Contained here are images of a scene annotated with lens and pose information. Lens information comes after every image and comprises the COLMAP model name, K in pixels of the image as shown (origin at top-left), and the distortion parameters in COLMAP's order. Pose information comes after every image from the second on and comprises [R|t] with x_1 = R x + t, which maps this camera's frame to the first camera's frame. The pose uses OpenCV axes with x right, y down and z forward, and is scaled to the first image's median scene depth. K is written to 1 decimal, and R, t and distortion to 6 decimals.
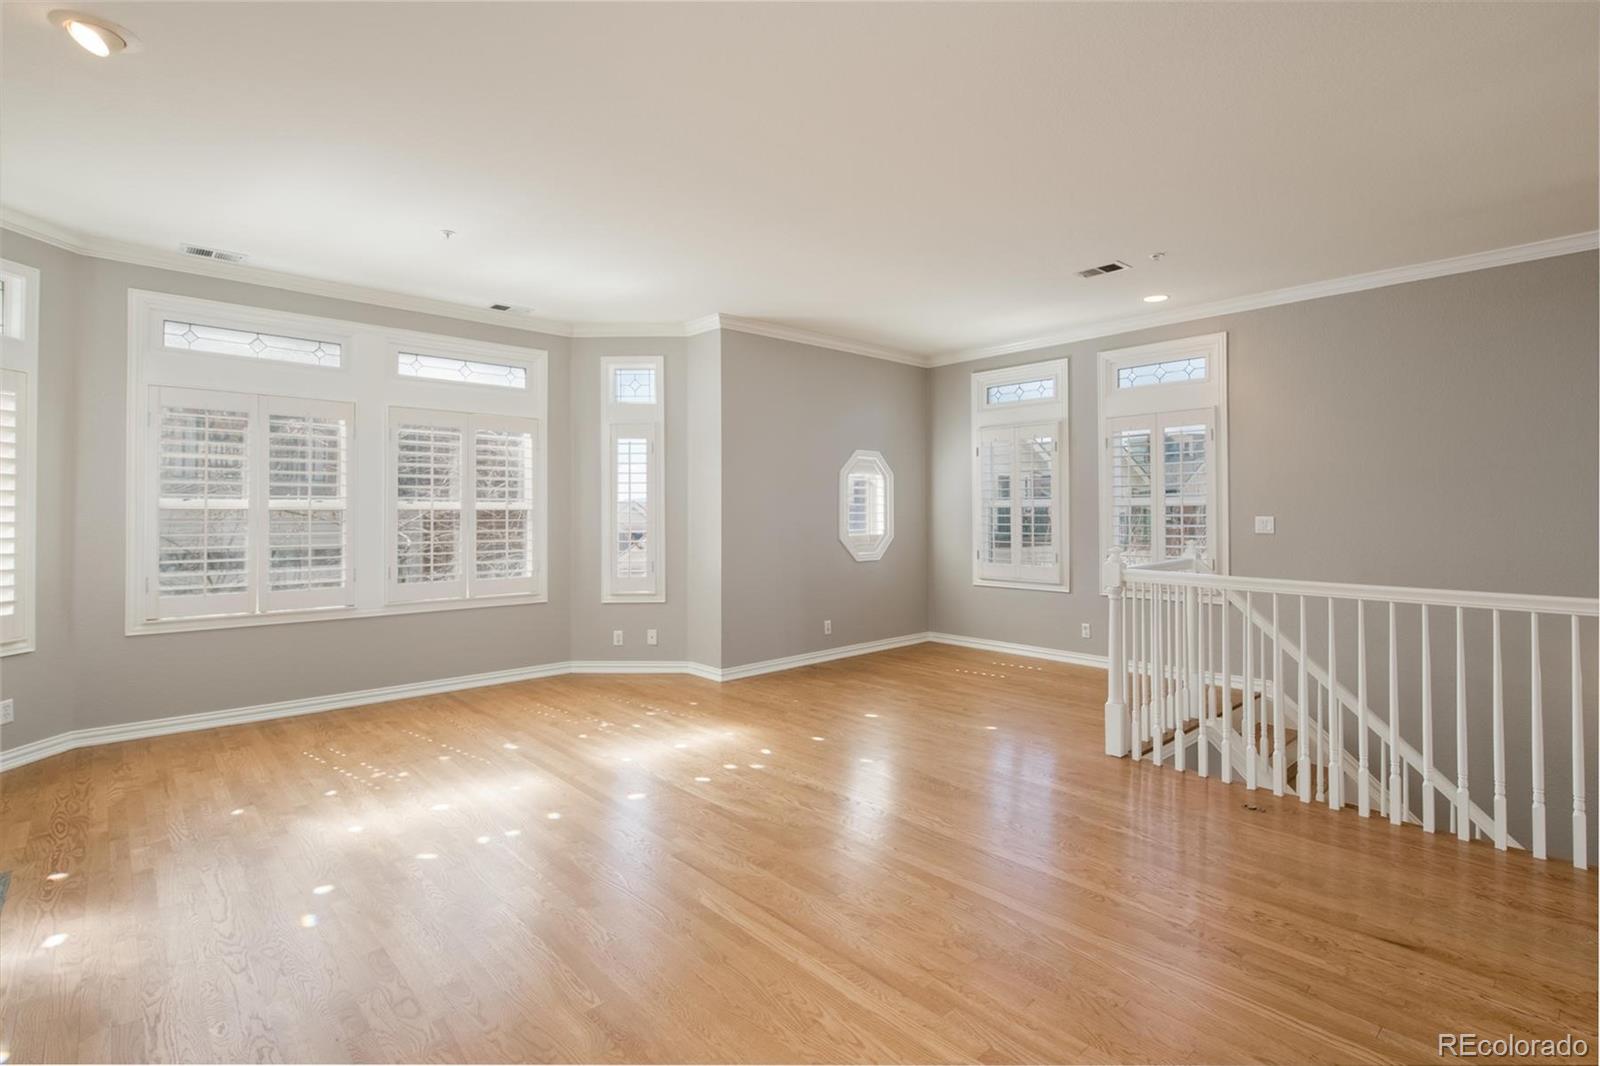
lens RADIAL K [[760.0, 0, 828.9], [0, 760.0, 507.1], [0, 0, 1]] dist [-0.001708, -0.000203]
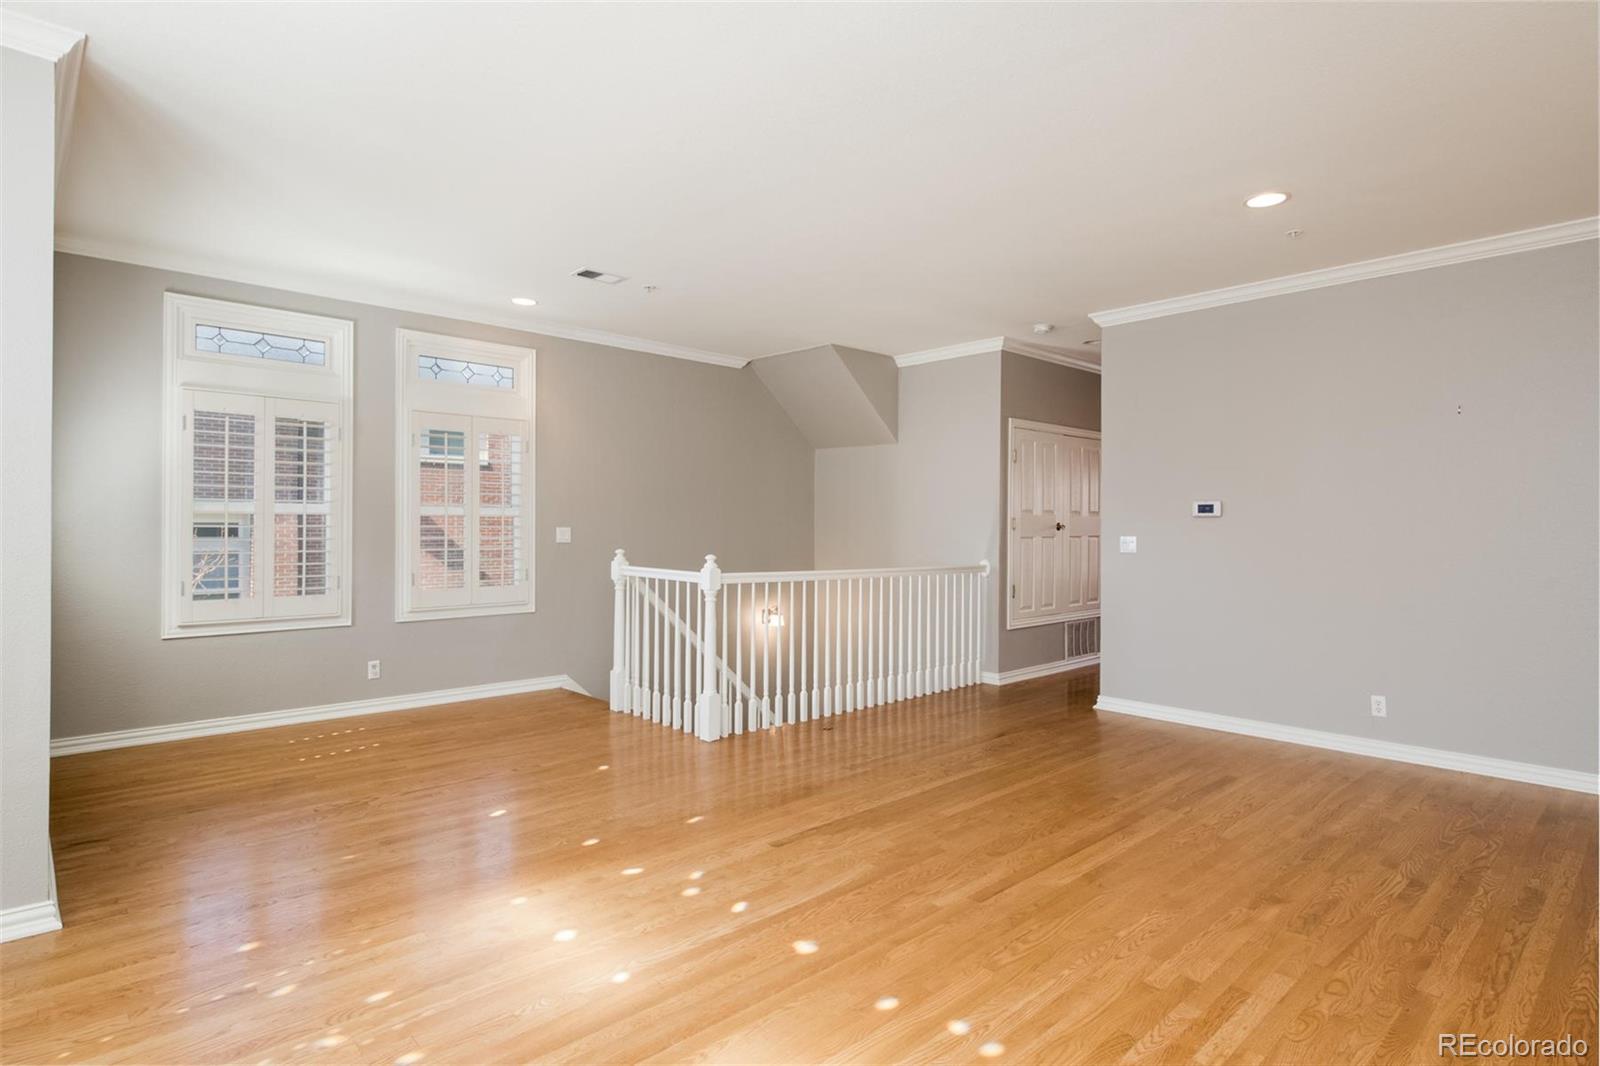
lens RADIAL K [[840.6, 0, 801.7], [0, 840.6, 524.4], [0, 0, 1]] dist [0.002683, 0.000051]
pose [[0.005209, 0.006305, 0.999967, -0.651155], [-0.014591, 0.999874, -0.006228, 0.010056], [-0.999880, -0.014559, 0.005300, 0.653556]]
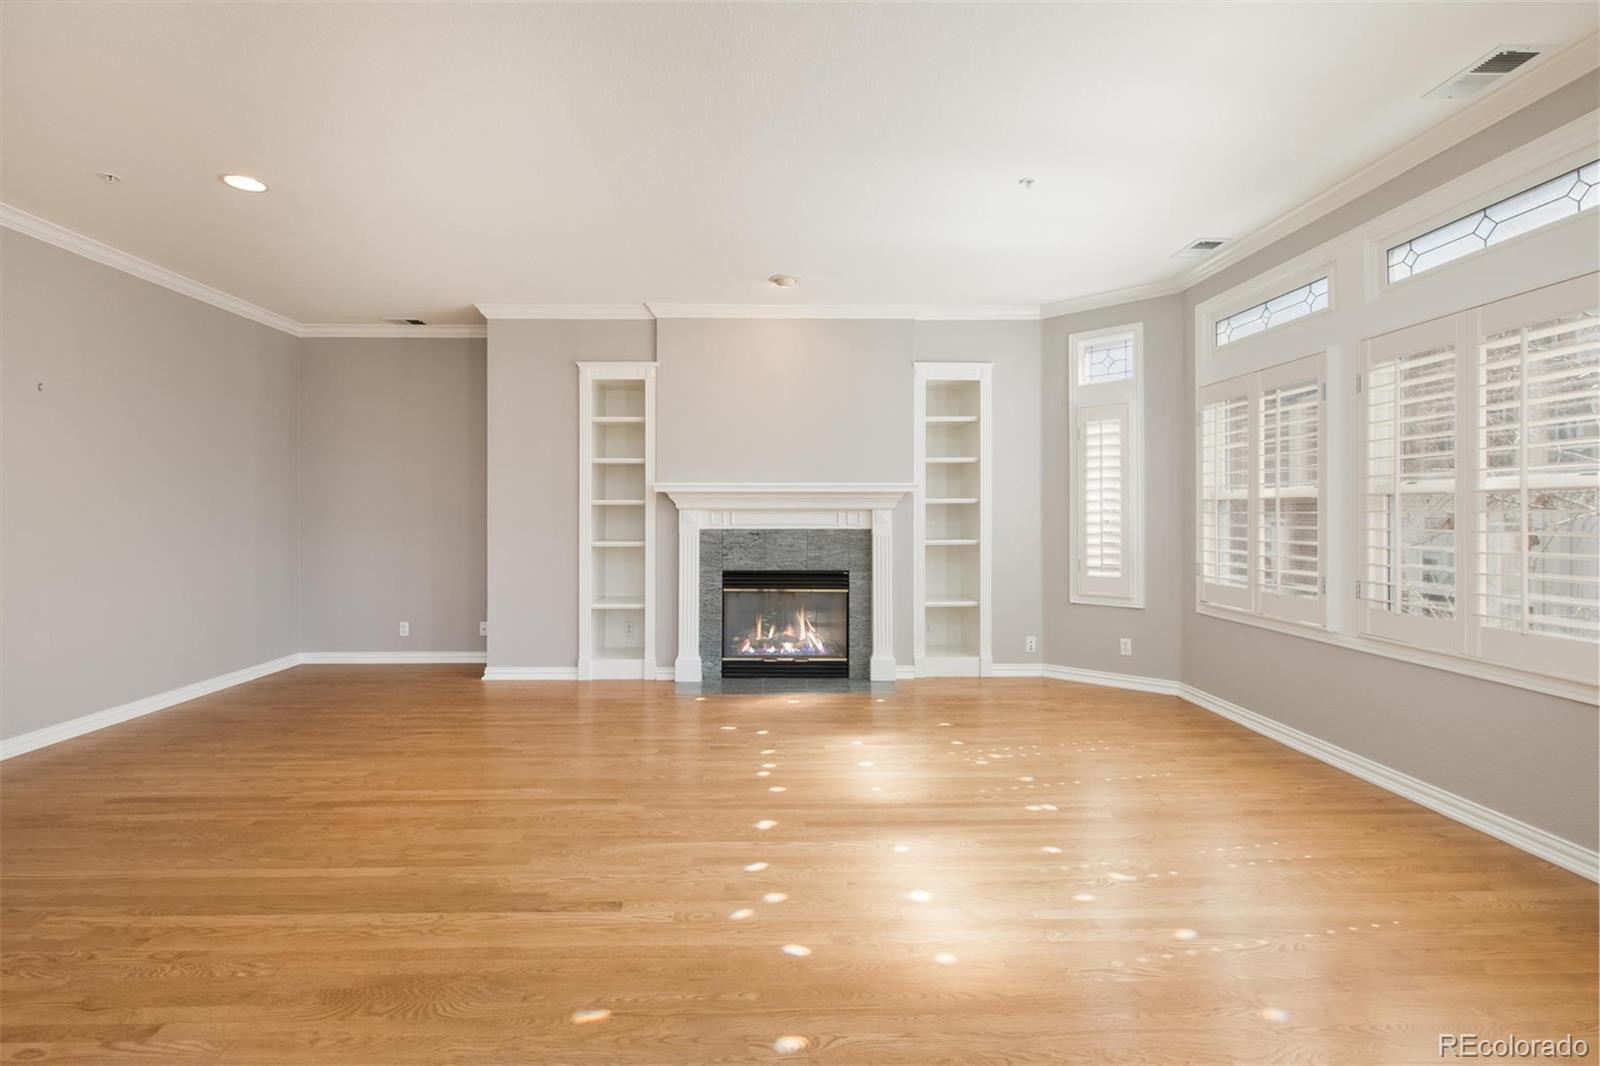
lens RADIAL K [[711.7, 0, 787.6], [0, 711.7, 515.1], [0, 0, 1]] dist [0.002910, -0.000739]
pose [[-0.672234, 0.002612, -0.740334, 0.224698], [0.008375, 0.999957, -0.004076, 0.018799], [0.740291, -0.008940, -0.672227, 1.033198]]
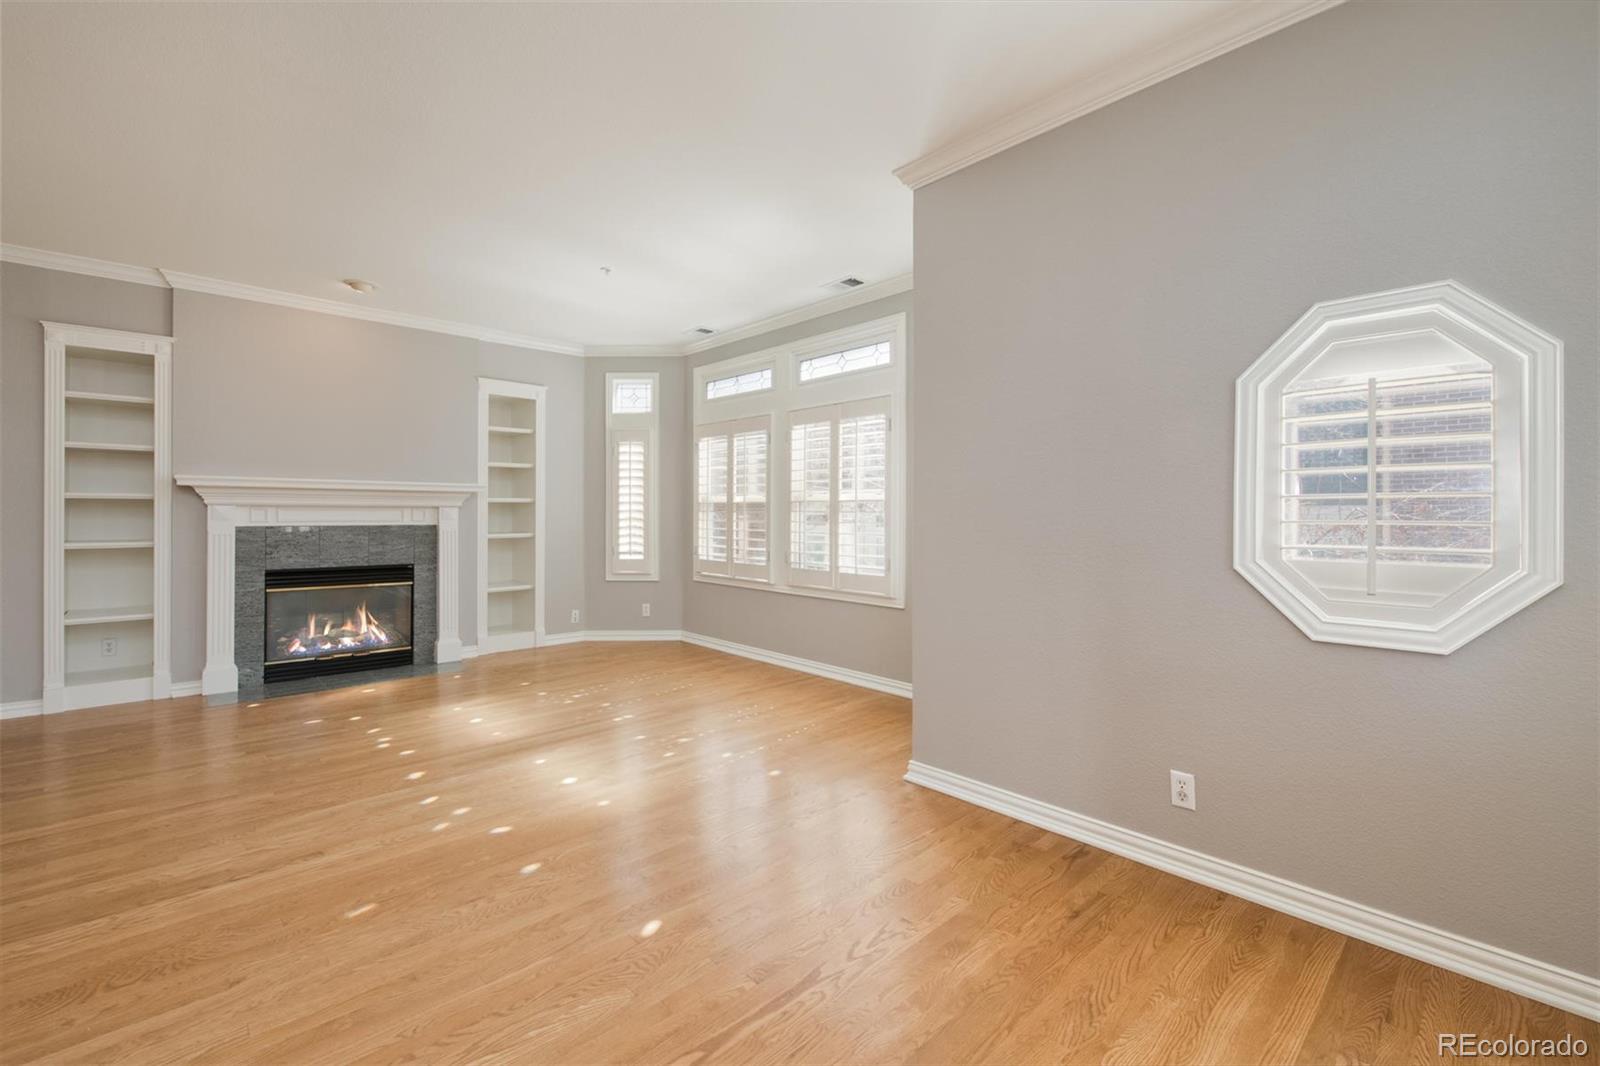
lens RADIAL K [[670.9, 0, 783.7], [0, 670.9, 513.9], [0, 0, 1]] dist [-0.000931, -0.000643]
pose [[-0.014637, 0.002965, -0.999888, 0.428274], [0.005438, 0.999981, 0.002885, 0.018394], [0.999878, -0.005396, -0.014653, 0.994248]]
